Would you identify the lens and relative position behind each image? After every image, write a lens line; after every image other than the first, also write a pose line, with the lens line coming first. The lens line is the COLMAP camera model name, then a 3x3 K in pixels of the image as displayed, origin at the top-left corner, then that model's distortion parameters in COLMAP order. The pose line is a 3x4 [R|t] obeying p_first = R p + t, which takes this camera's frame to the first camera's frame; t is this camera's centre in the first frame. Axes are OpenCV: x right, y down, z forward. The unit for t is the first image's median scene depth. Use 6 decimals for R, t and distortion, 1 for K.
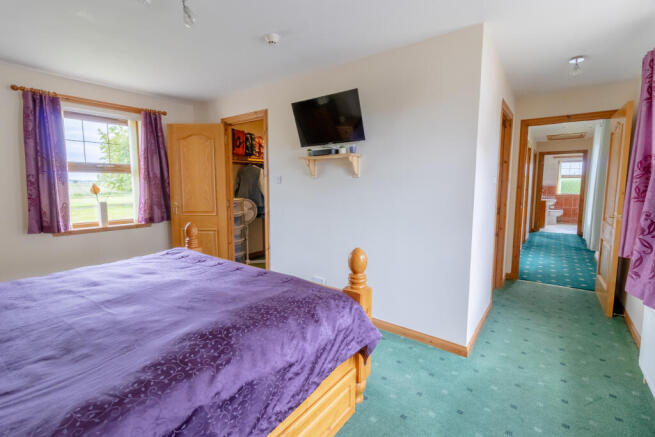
lens RADIAL K [[303.3, 0, 320.5], [0, 303.3, 213.1], [0, 0, 1]] dist [0.002968, 0.000063]
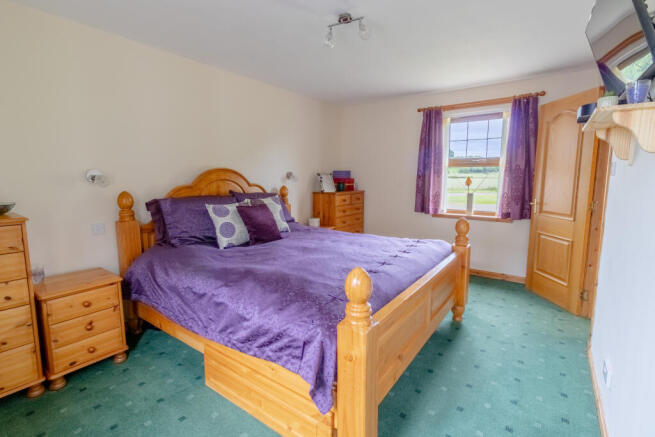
lens RADIAL K [[303.3, 0, 320.5], [0, 303.3, 213.1], [0, 0, 1]] dist [0.002968, 0.000063]
pose [[0.035366, 0.116692, -0.992538, 0.397532], [-0.096713, 0.988898, 0.112818, -0.038735], [0.994684, 0.092002, 0.046259, 0.430650]]
